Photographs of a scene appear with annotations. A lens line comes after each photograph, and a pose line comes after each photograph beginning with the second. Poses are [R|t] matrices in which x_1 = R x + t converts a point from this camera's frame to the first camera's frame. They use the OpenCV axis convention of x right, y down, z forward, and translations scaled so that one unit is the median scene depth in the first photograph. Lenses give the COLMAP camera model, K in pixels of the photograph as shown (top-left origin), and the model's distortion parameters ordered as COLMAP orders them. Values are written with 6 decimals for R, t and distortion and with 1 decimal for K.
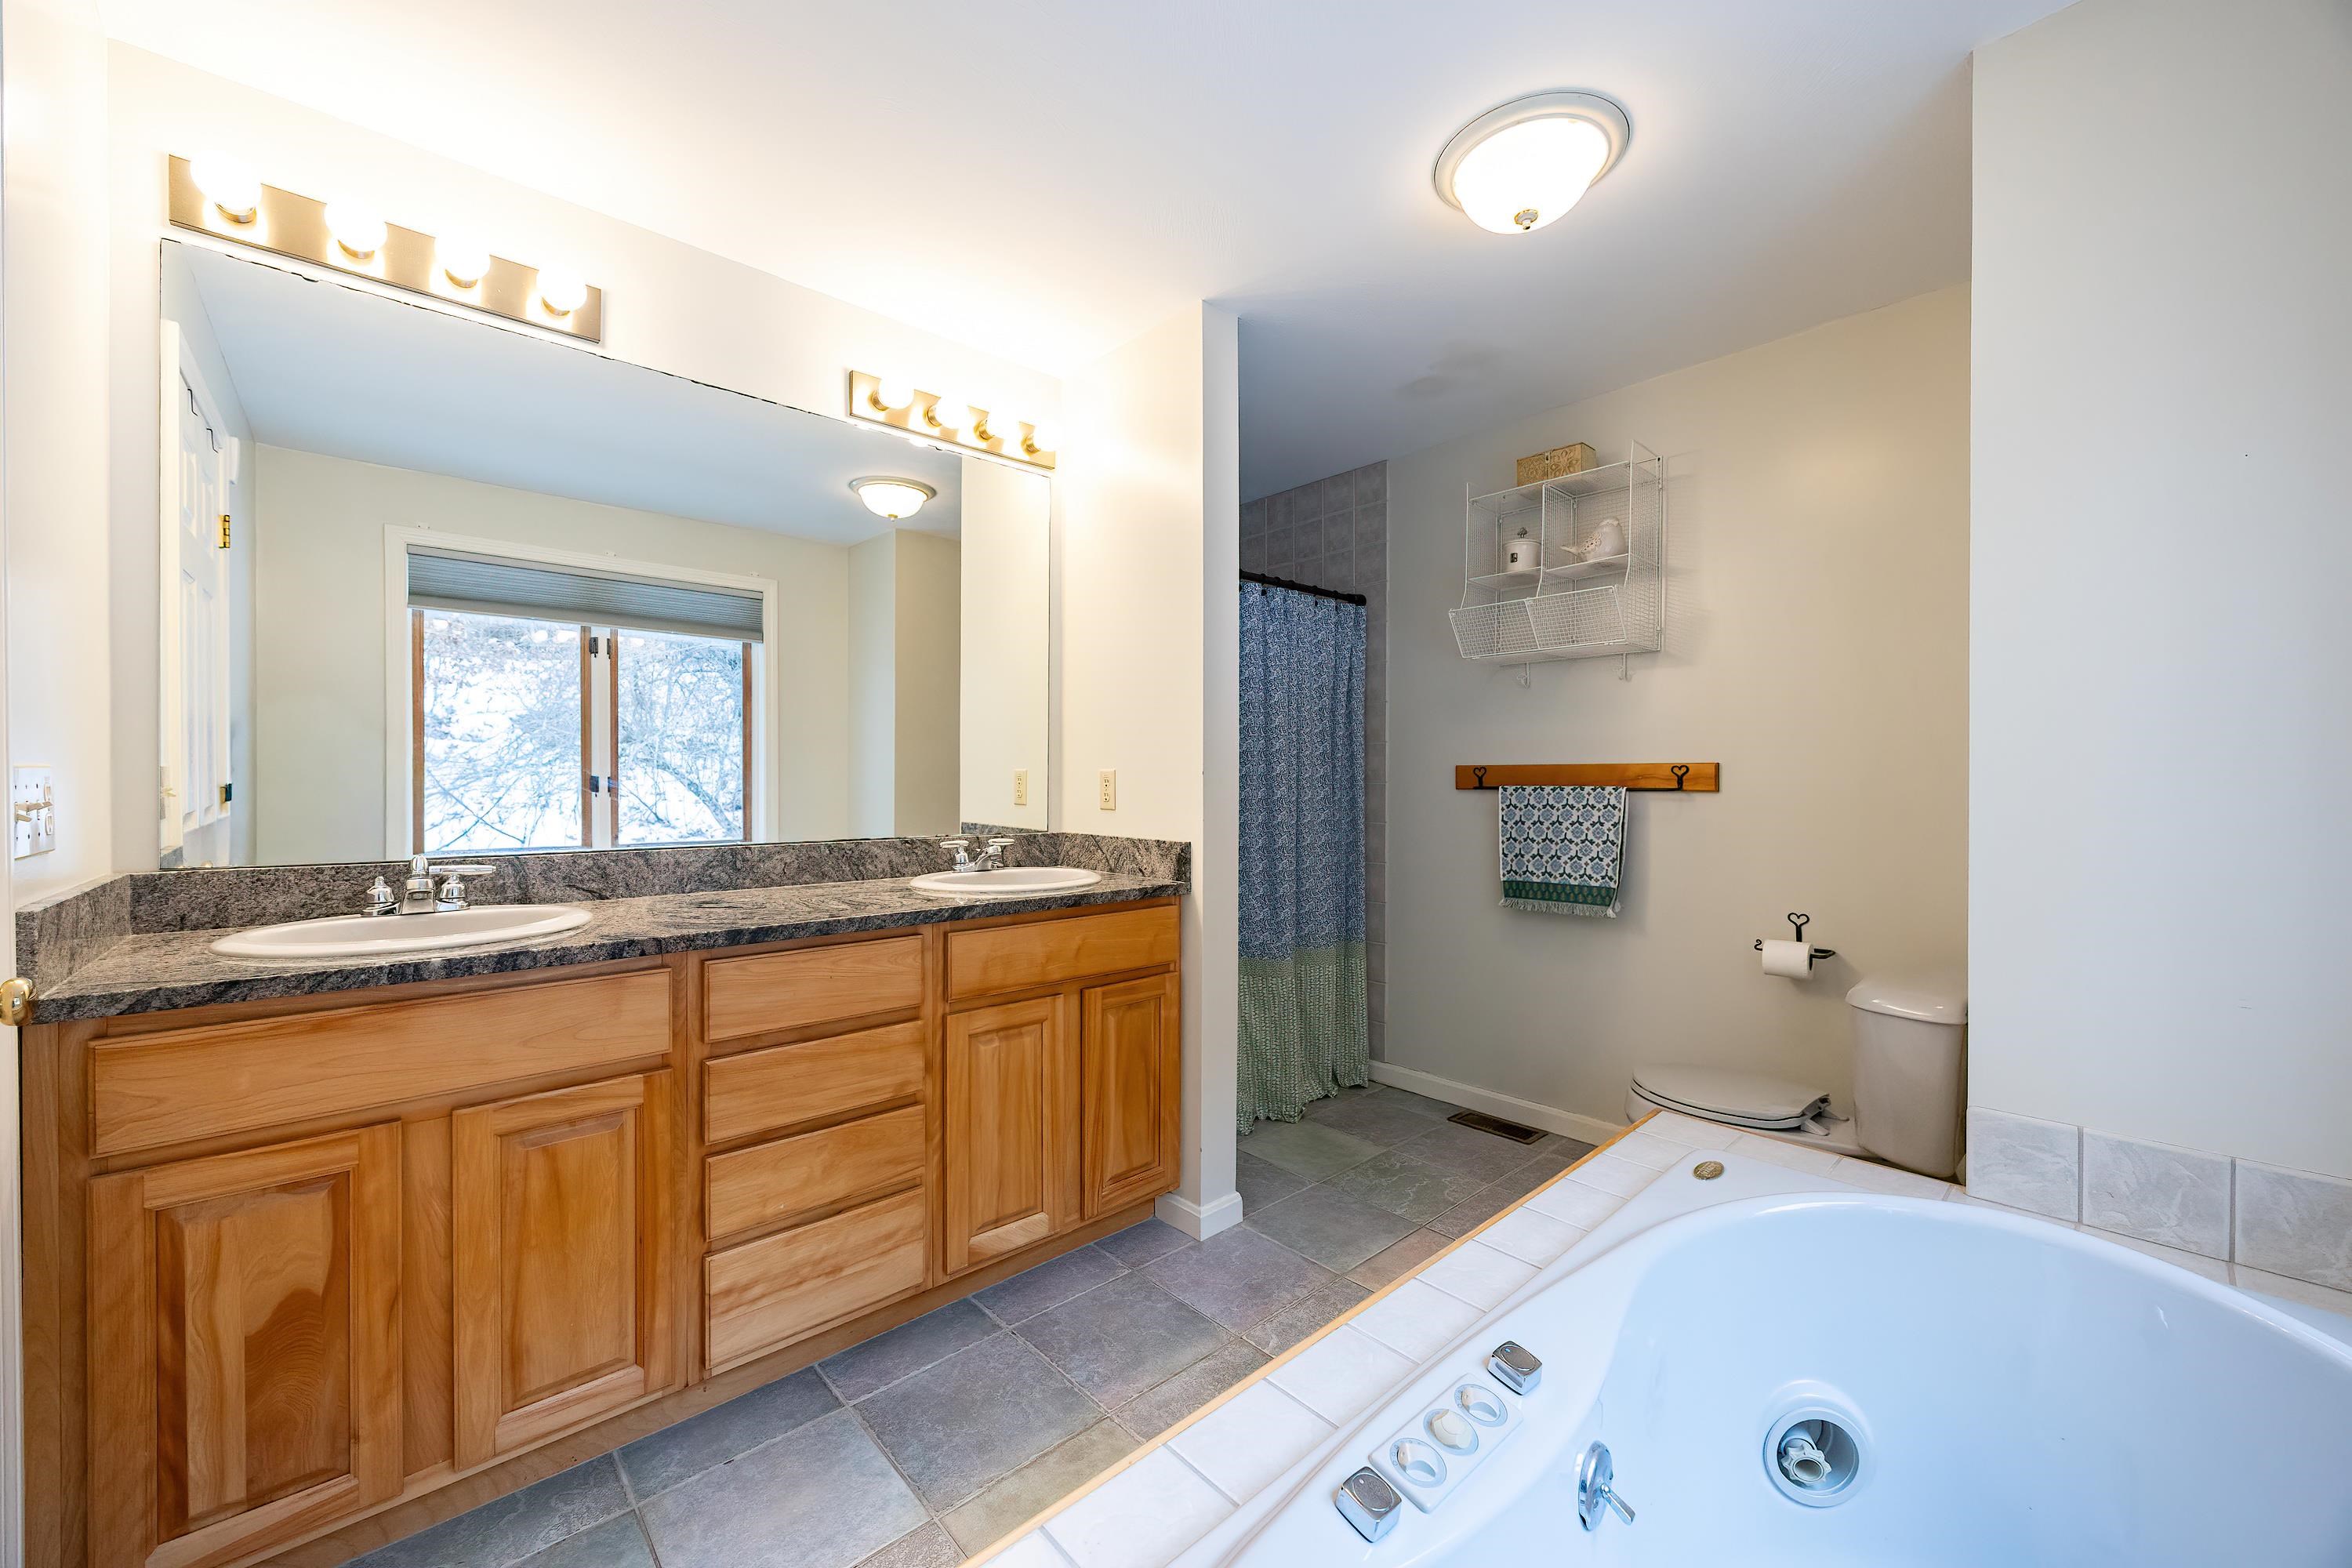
lens RADIAL K [[893.3, 0, 1159.2], [0, 893.3, 783.7], [0, 0, 1]] dist [-0.001593, -0.000079]
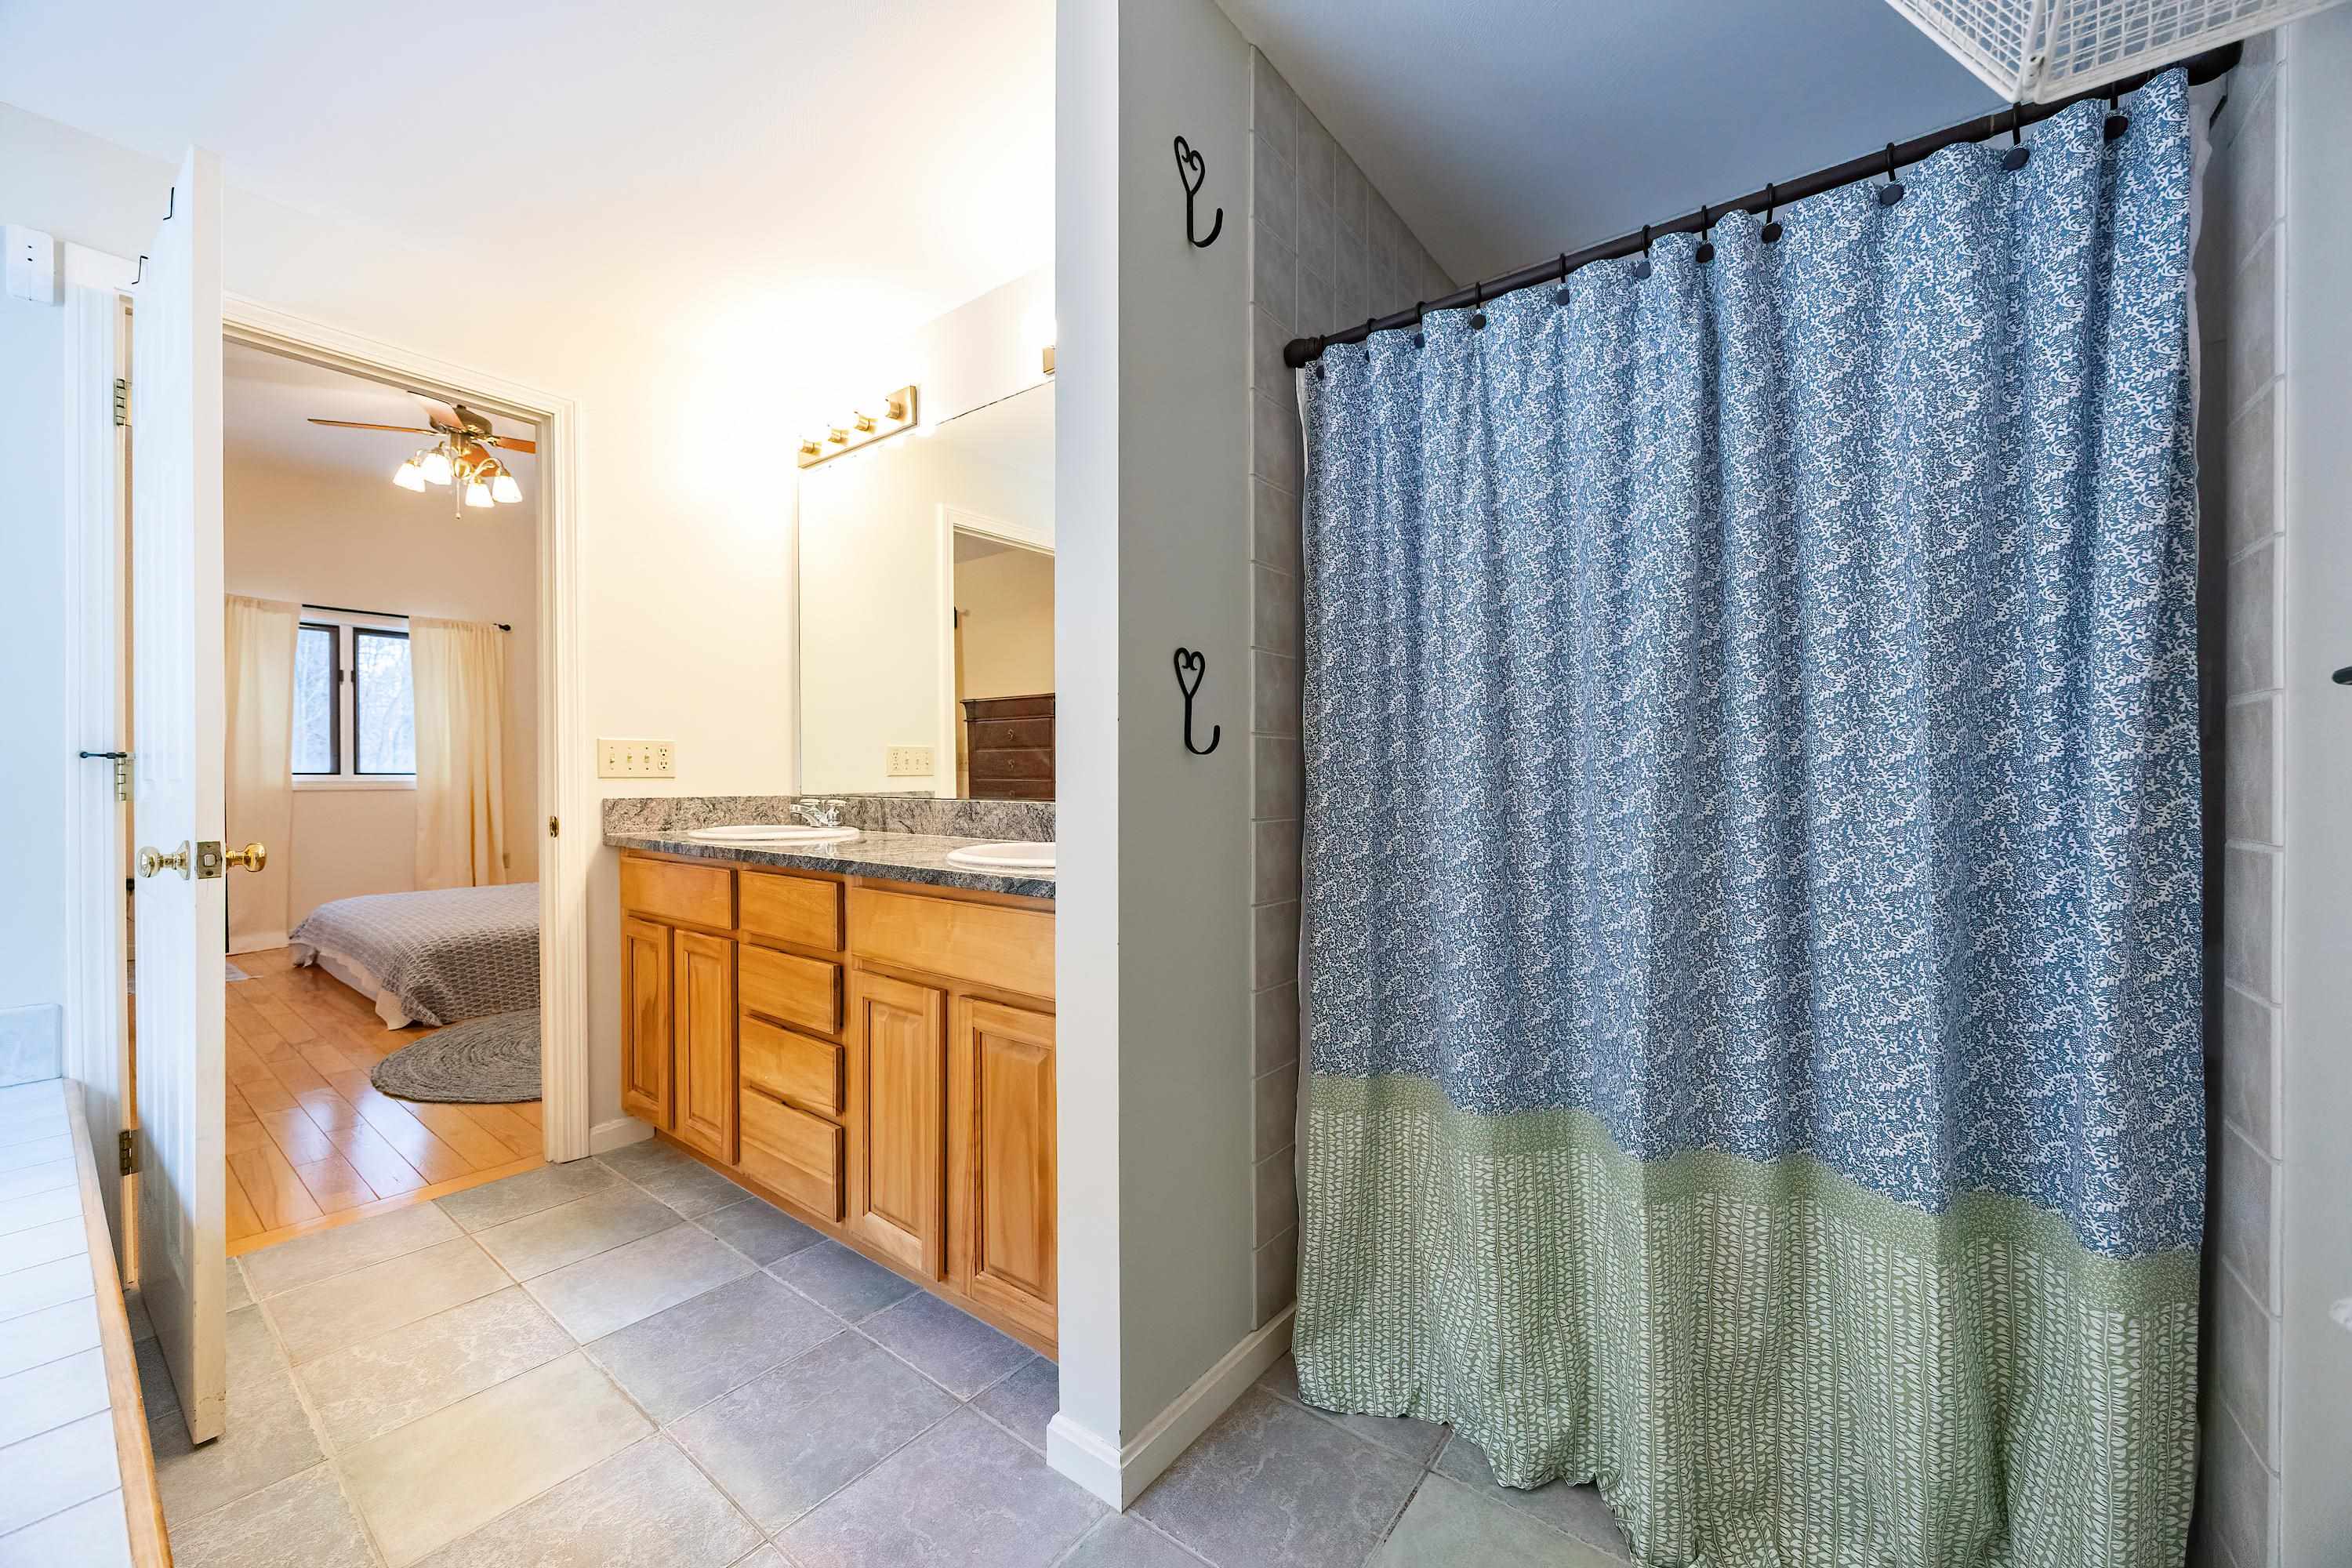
lens RADIAL K [[893.3, 0, 1159.2], [0, 893.3, 783.7], [0, 0, 1]] dist [-0.001593, -0.000079]
pose [[0.179798, 0.005706, -0.983687, 0.803730], [0.002195, 0.999978, 0.006202, 0.050097], [0.983701, -0.003274, 0.179781, 1.177657]]
